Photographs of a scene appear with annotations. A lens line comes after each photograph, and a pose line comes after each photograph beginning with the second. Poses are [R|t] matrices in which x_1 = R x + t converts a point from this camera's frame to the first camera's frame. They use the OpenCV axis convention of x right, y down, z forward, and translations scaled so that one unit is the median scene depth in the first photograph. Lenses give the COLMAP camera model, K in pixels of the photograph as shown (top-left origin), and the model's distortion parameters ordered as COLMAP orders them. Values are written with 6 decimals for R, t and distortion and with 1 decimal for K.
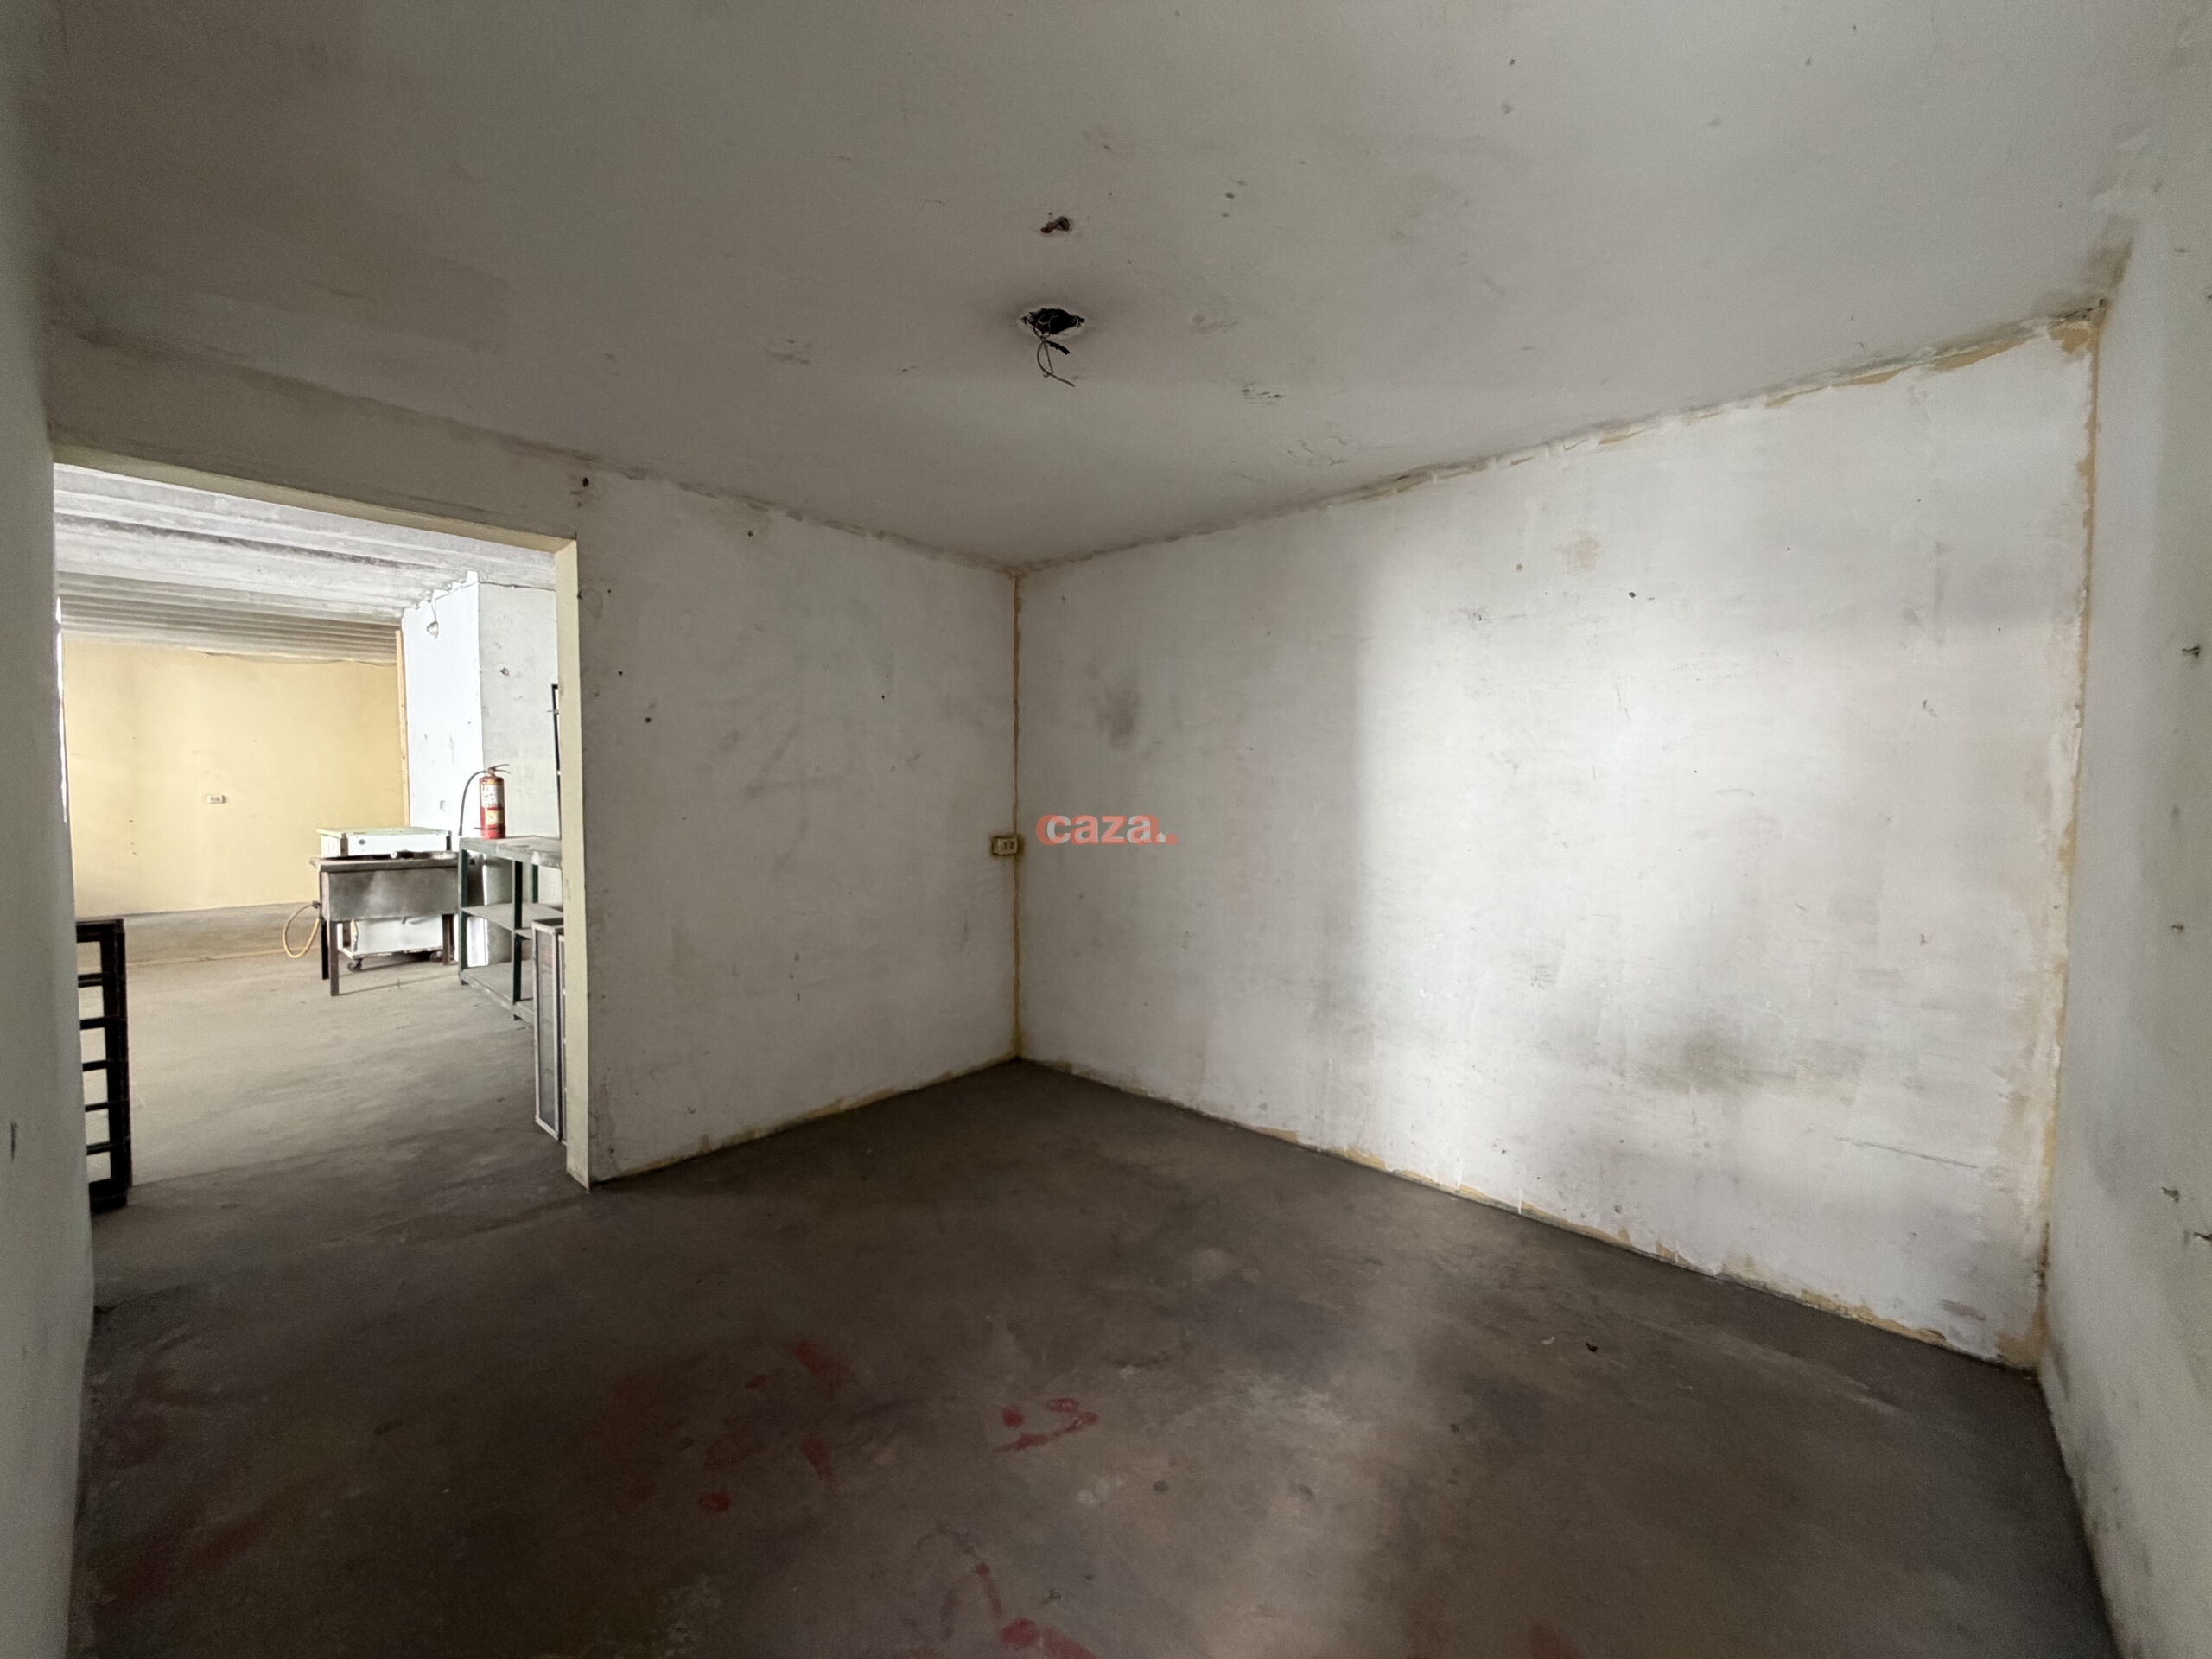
lens RADIAL K [[882.7, 0, 1102.9], [0, 882.7, 828.1], [0, 0, 1]] dist [-0.002061, -0.000278]
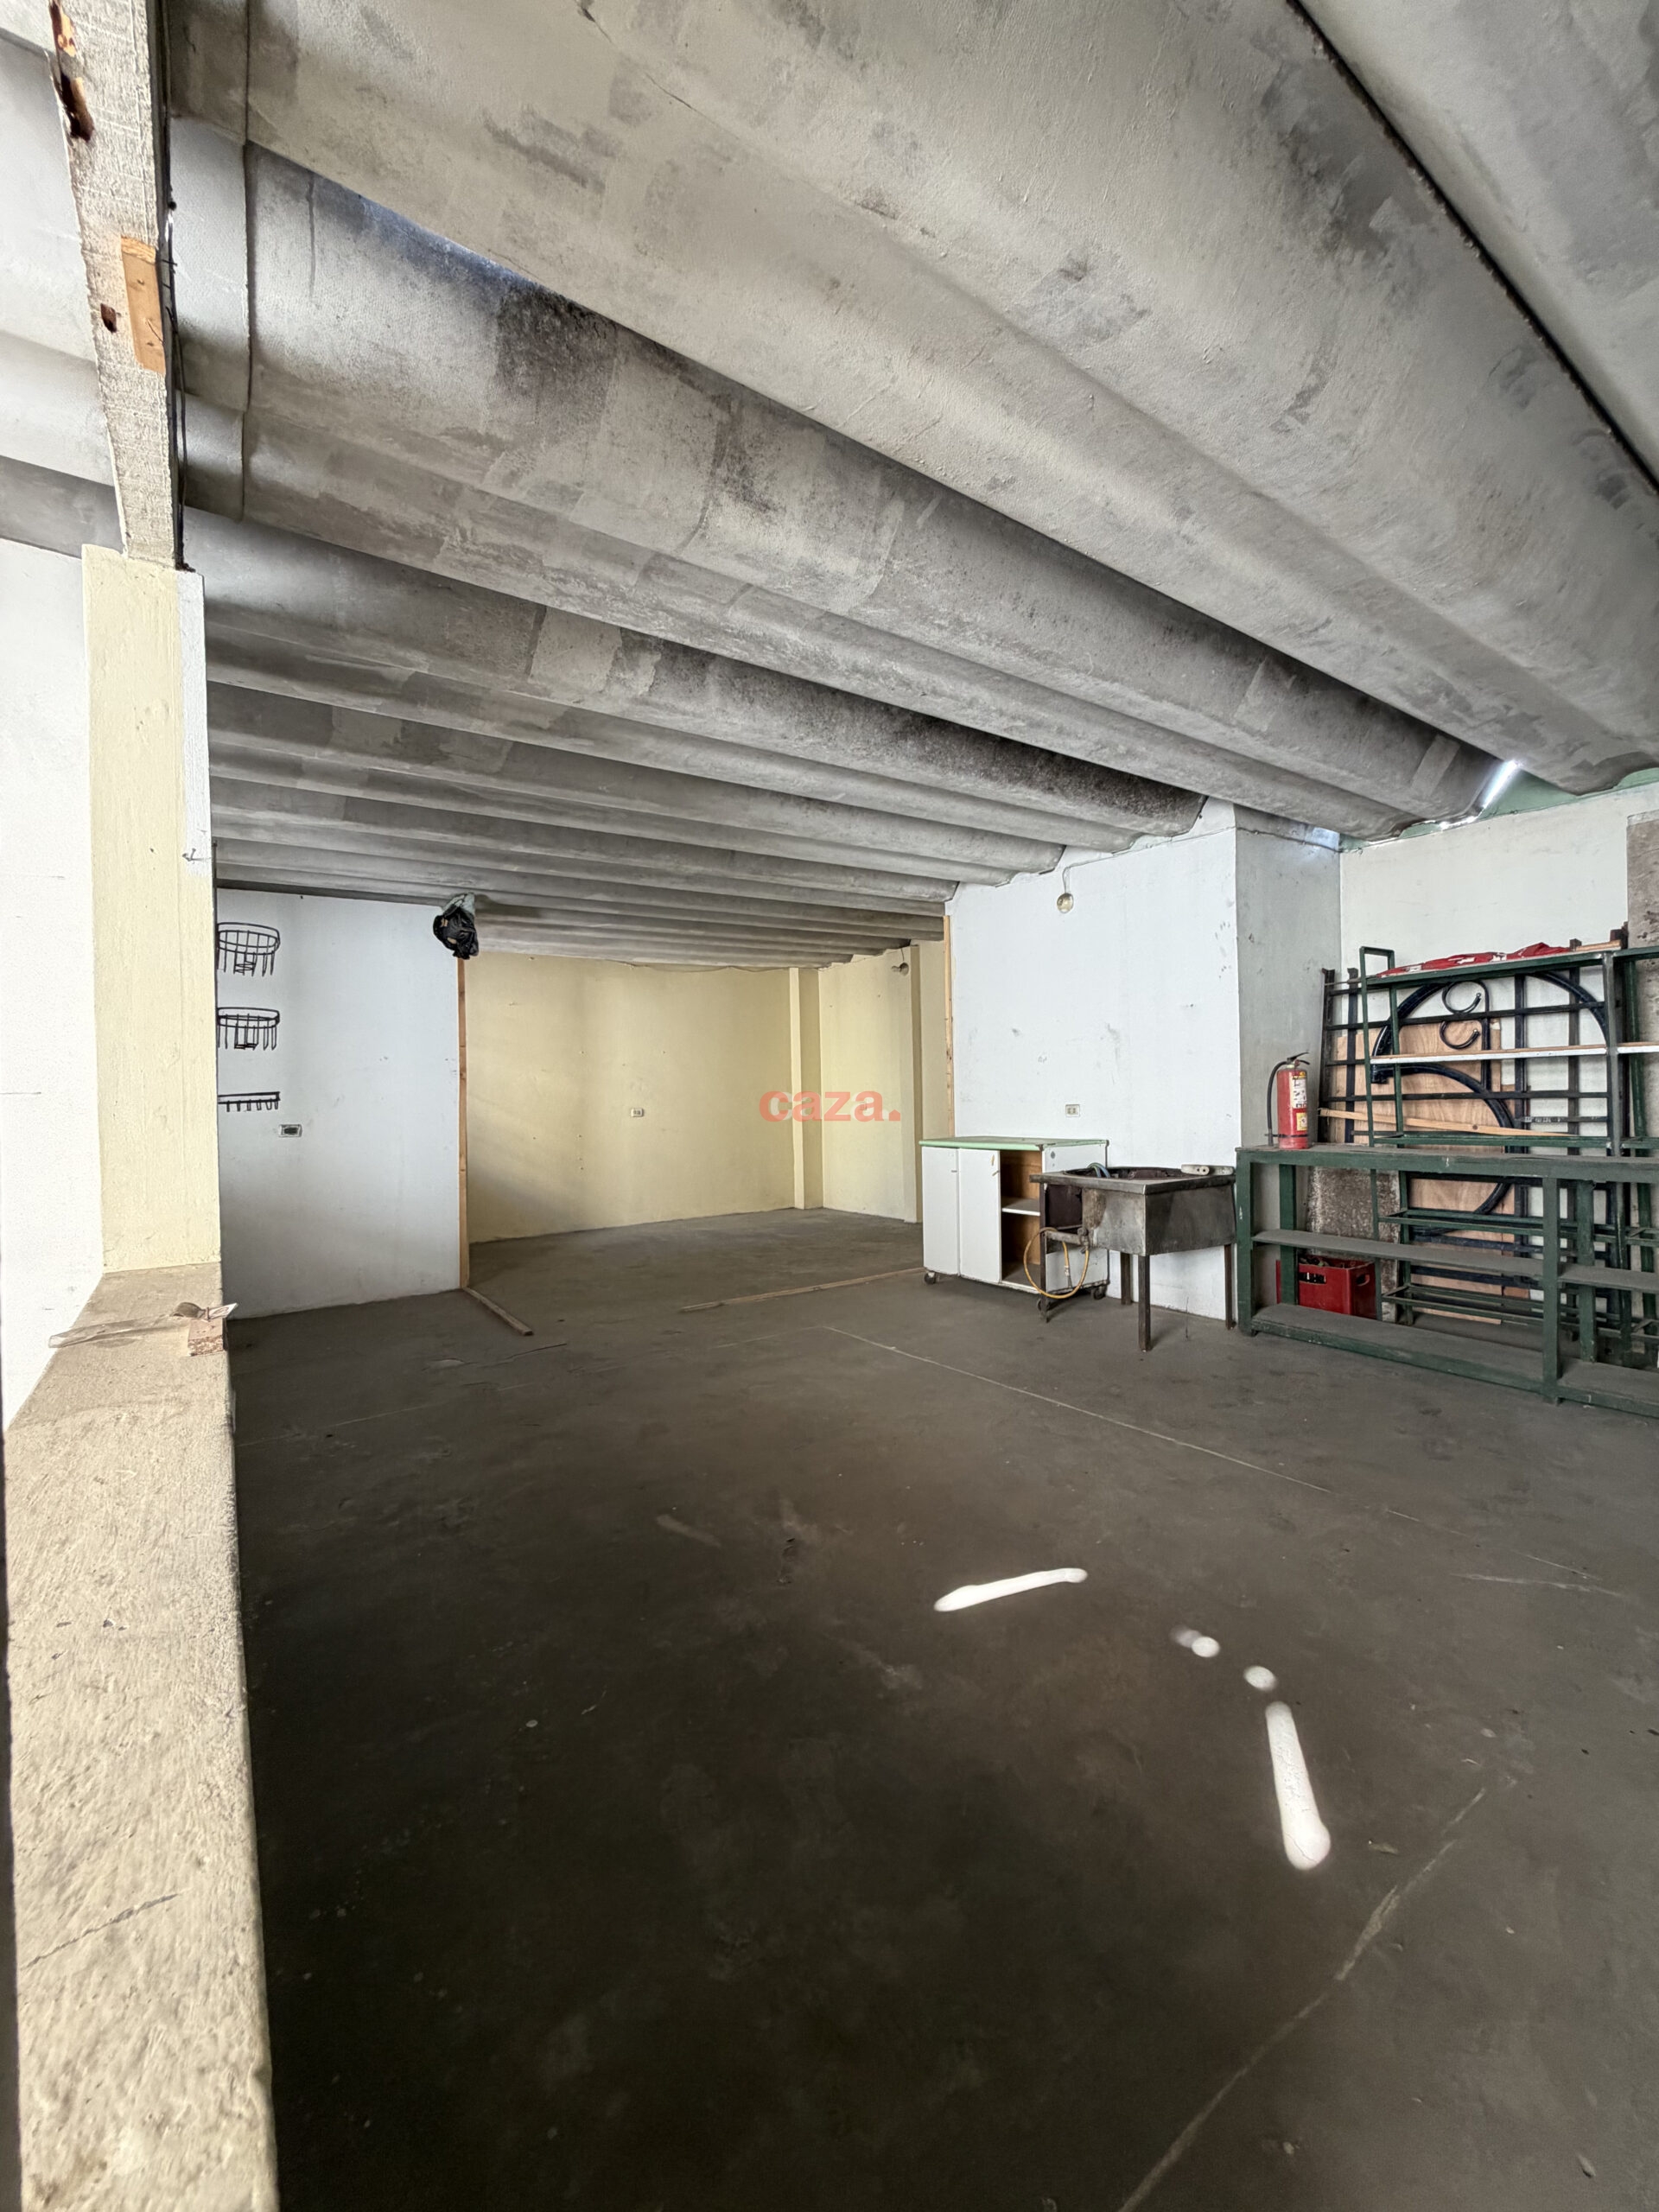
lens RADIAL K [[882.7, 0, 816.3], [0, 882.7, 1102.1], [0, 0, 1]] dist [-0.002061, -0.000278]
pose [[0.972784, -0.026604, -0.230182, -0.892077], [0.018717, 0.999163, -0.036384, -0.007897], [0.230957, 0.031085, 0.972467, 0.138159]]
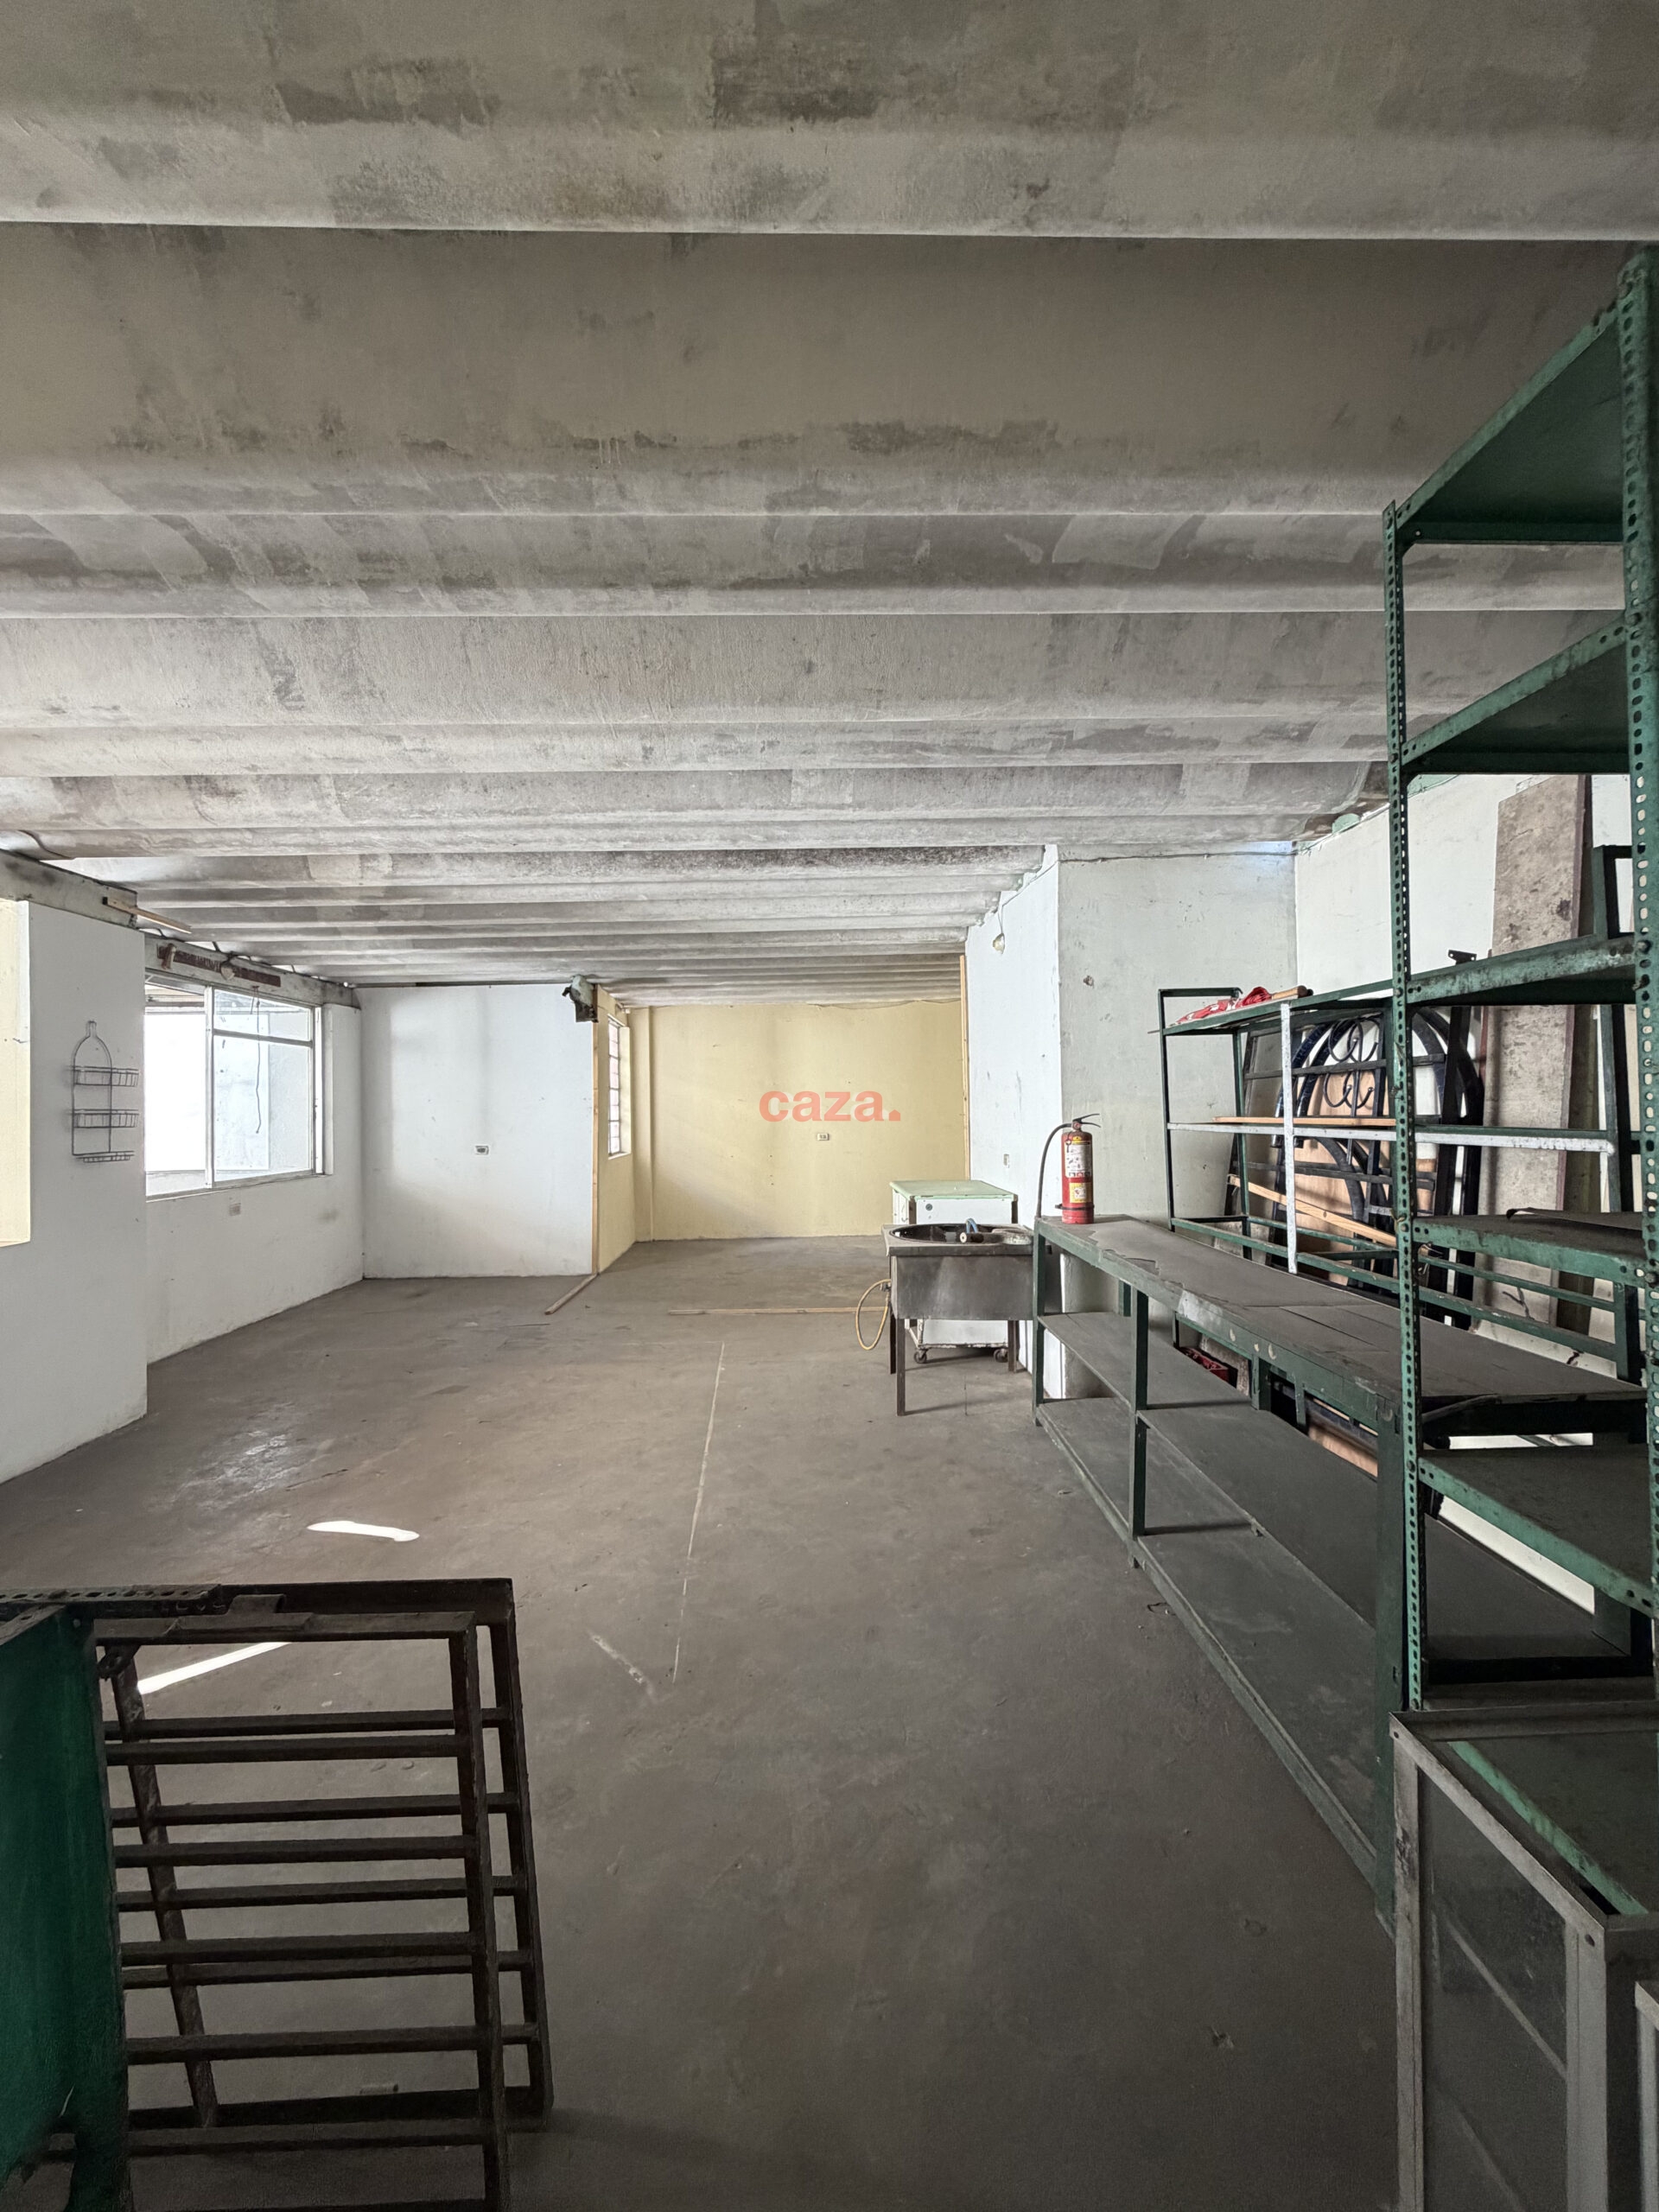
lens RADIAL K [[882.7, 0, 828.5], [0, 882.7, 1103.0], [0, 0, 1]] dist [-0.002061, -0.000278]
pose [[0.693574, -0.016433, -0.720198, -0.318474], [-0.015790, 0.999153, -0.038004, -0.050256], [0.720212, 0.037730, 0.692727, 0.366980]]
